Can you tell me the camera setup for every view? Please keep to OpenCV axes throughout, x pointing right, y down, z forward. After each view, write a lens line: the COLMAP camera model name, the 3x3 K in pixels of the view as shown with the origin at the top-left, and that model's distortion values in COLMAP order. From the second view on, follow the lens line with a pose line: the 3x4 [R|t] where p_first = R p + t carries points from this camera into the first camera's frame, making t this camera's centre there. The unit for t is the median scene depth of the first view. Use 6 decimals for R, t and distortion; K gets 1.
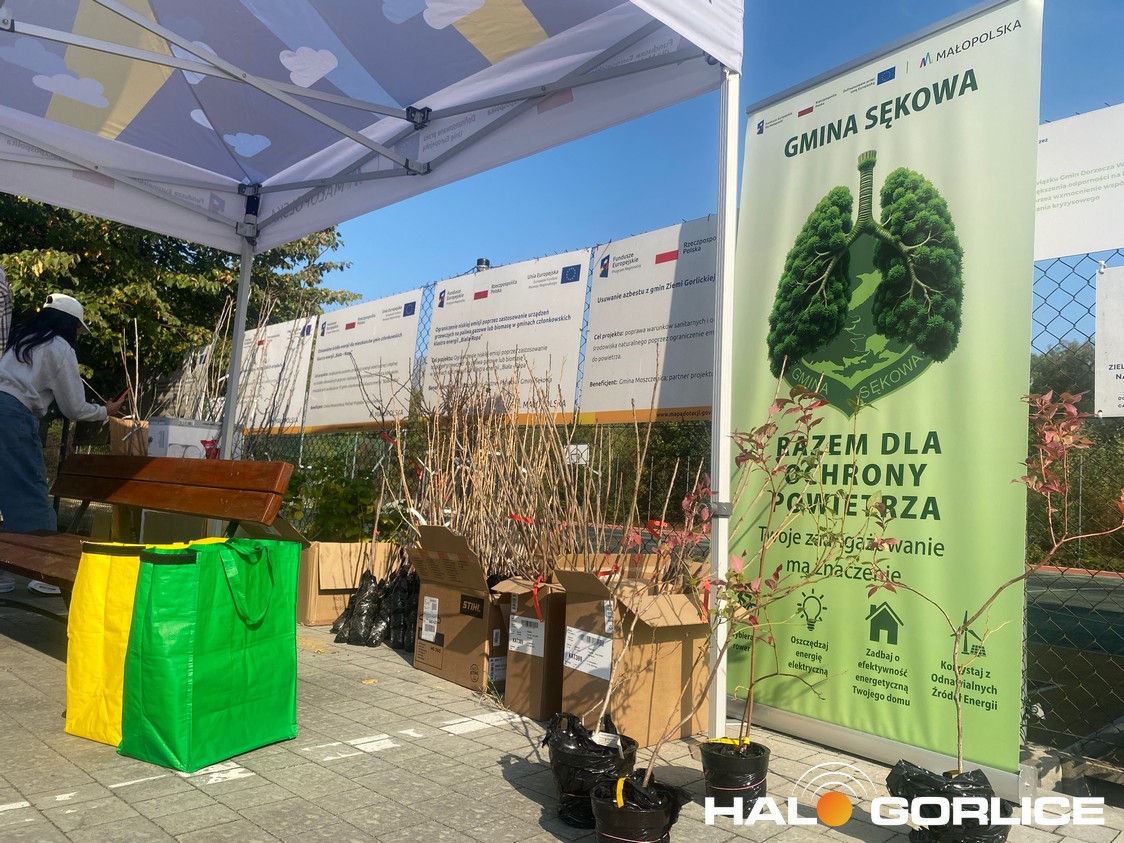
lens RADIAL K [[861.2, 0, 605.3], [0, 861.2, 421.1], [0, 0, 1]] dist [0.005035, 0.001818]
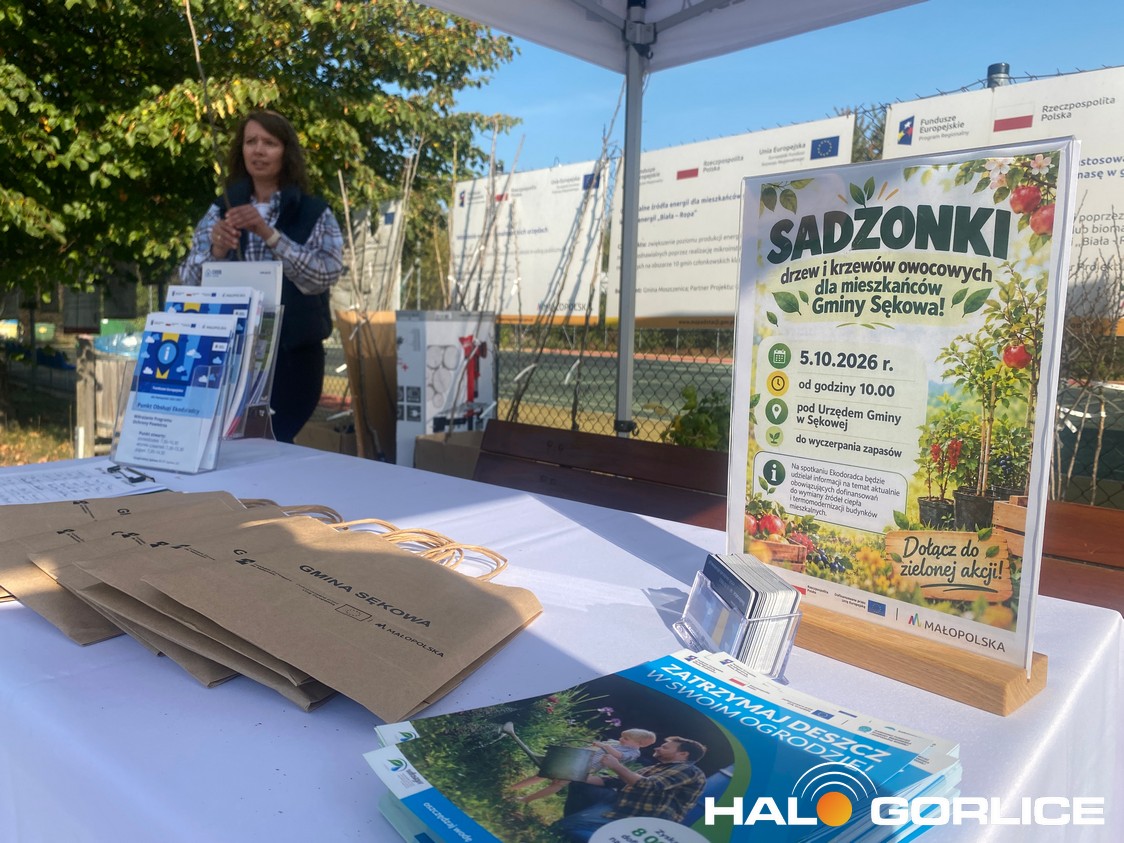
lens RADIAL K [[853.6, 0, 553.9], [0, 853.6, 417.5], [0, 0, 1]] dist [0.002194, 0.003484]
pose [[0.998937, -0.031917, -0.033268, -0.791324], [0.038174, 0.977231, 0.208714, -0.132653], [0.025849, -0.209762, 0.977411, 0.550049]]
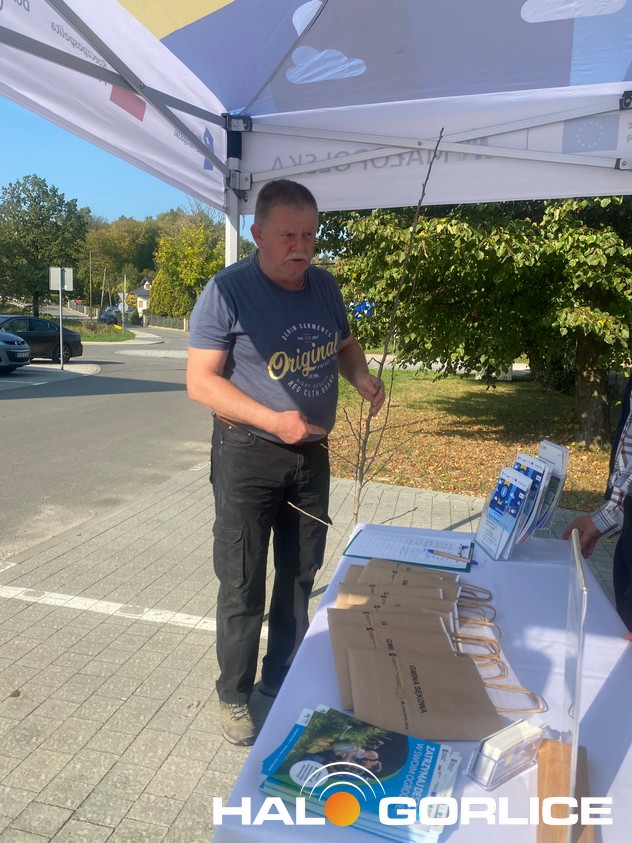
lens RADIAL K [[645.9, 0, 316.0], [0, 645.9, 421.5], [0, 0, 1]] dist [0.005035, 0.001818]
pose [[0.454076, 0.079722, -0.887389, -0.514713], [0.088217, 0.987072, 0.133817, -0.256712], [0.886585, -0.139046, 0.441173, 0.545319]]
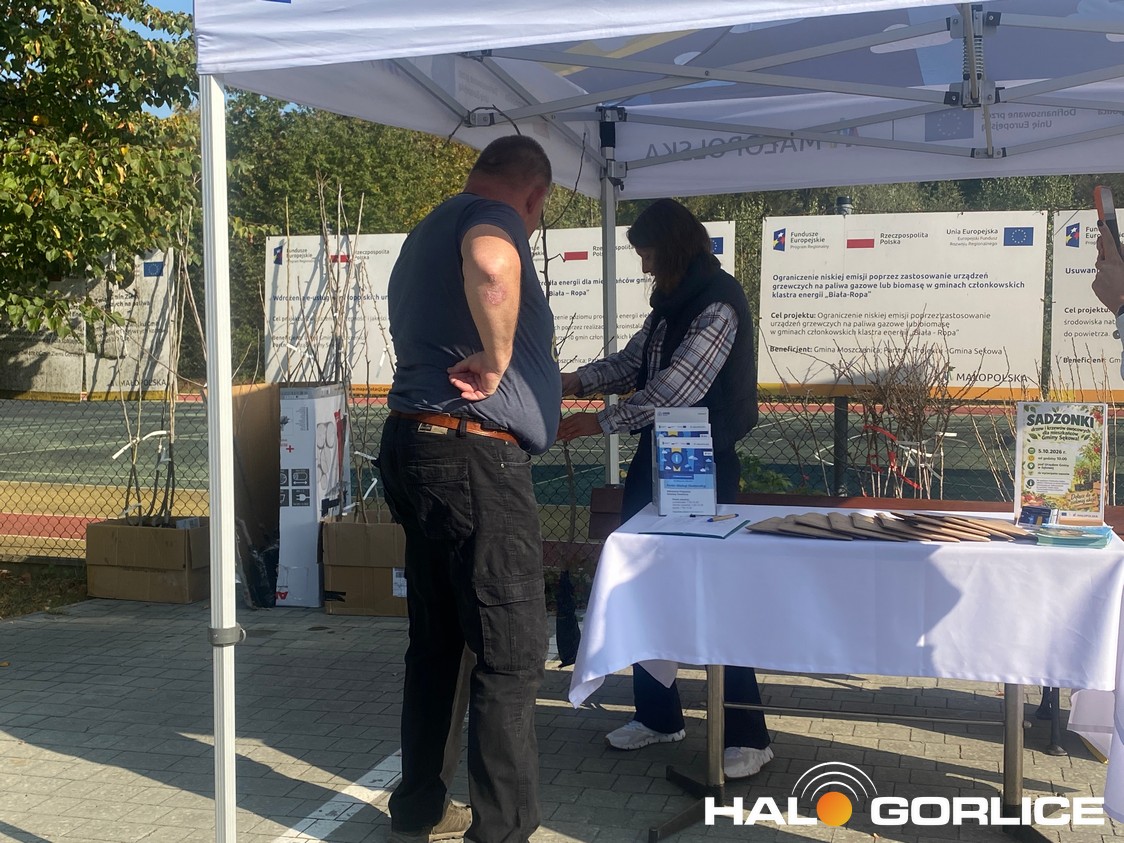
lens RADIAL K [[1408.1, 0, 557.2], [0, 1408.1, 436.9], [0, 0, 1]] dist [0.265944, -0.955537]
pose [[0.894957, -0.094090, 0.436118, -1.787277], [0.010716, 0.981761, 0.189819, -0.389333], [-0.446024, -0.165207, 0.879642, -0.265398]]
